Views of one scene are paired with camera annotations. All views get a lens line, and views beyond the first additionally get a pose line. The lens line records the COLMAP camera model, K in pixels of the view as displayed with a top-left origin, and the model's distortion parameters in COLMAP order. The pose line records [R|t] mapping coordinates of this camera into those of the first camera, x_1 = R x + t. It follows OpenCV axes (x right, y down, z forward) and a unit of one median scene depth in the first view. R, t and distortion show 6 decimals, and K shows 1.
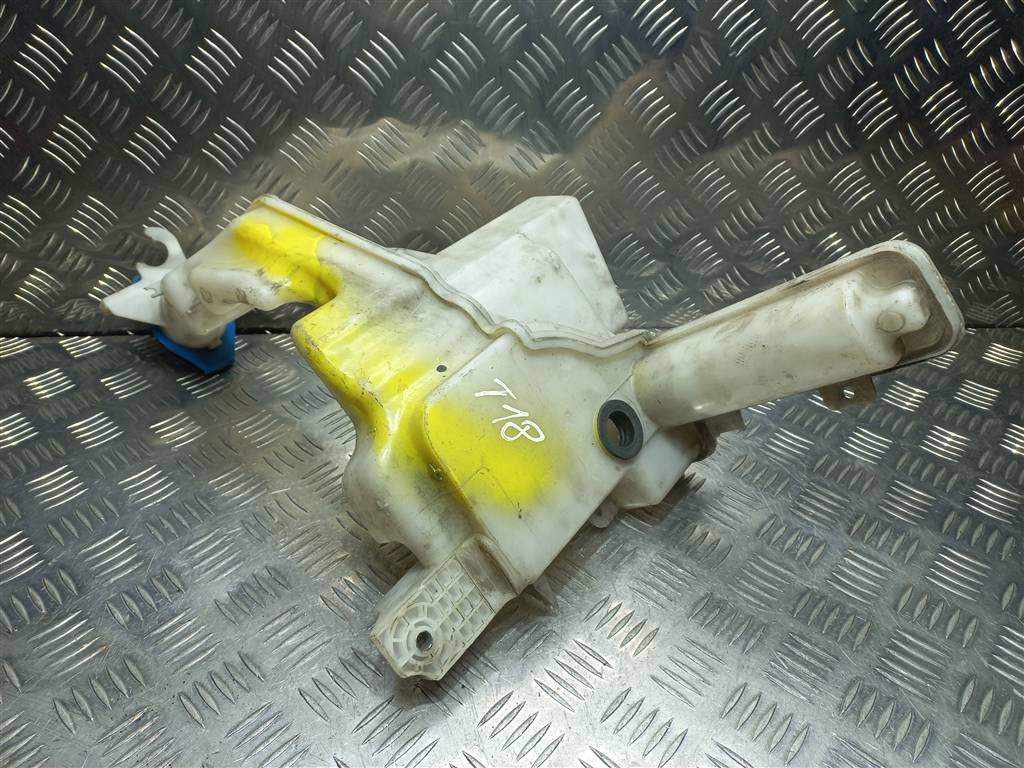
lens RADIAL K [[734.2, 0, 512.0], [0, 734.2, 384.0], [0, 0, 1]] dist [-0.013960, 0.038547]
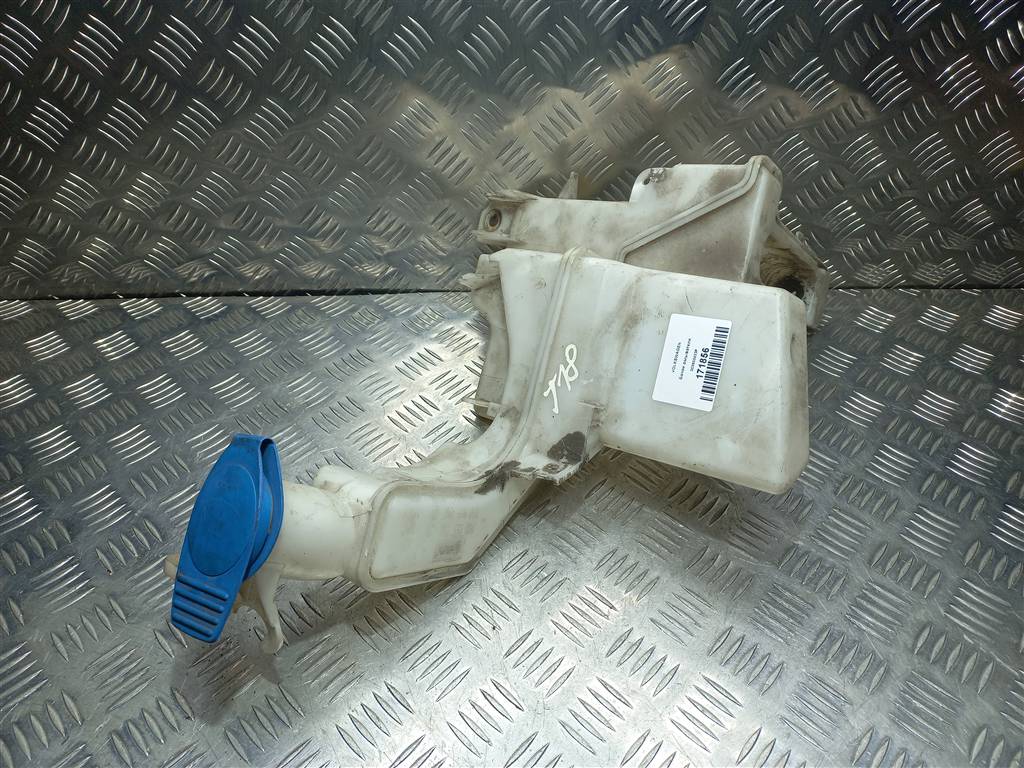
lens RADIAL K [[728.6, 0, 512.0], [0, 728.6, 384.0], [0, 0, 1]] dist [-0.000649, 0.025359]
pose [[0.999454, 0.005936, -0.032507, 0.003211], [-0.002288, 0.993802, 0.111138, -0.087643], [0.032965, -0.111003, 0.993273, -0.103923]]
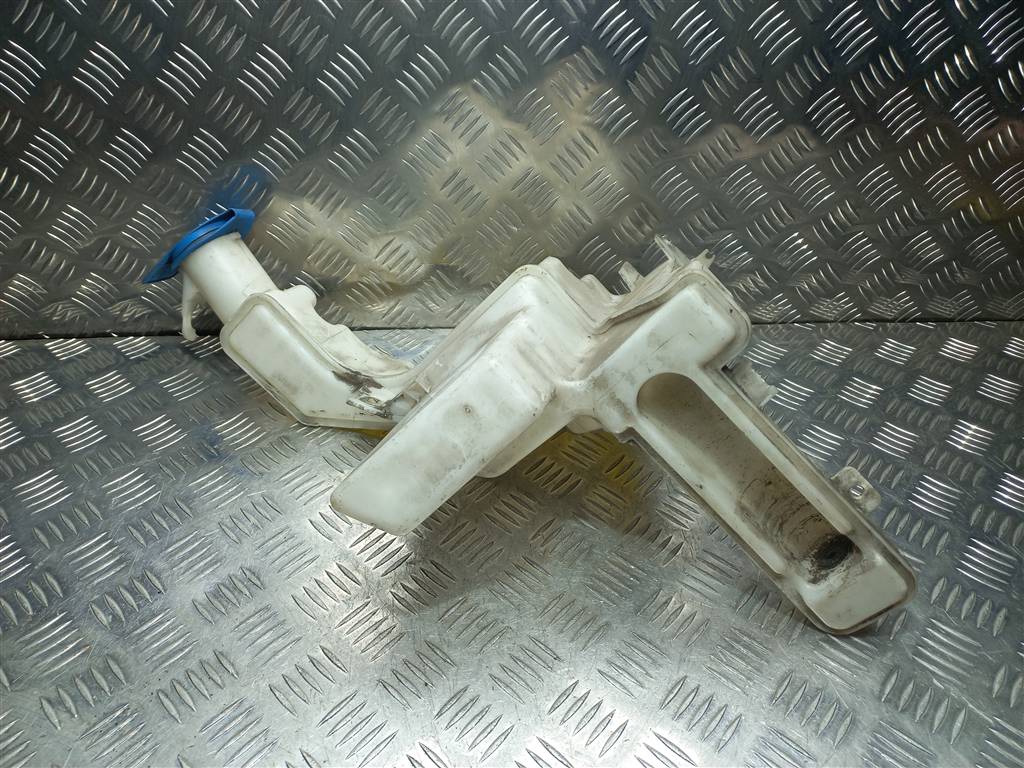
lens RADIAL K [[728.6, 0, 512.0], [0, 728.6, 384.0], [0, 0, 1]] dist [-0.000649, 0.025359]
pose [[0.999970, -0.007698, 0.000292, 0.055965], [0.007681, 0.999226, 0.038586, -0.052374], [-0.000589, -0.038583, 0.999255, -0.042760]]
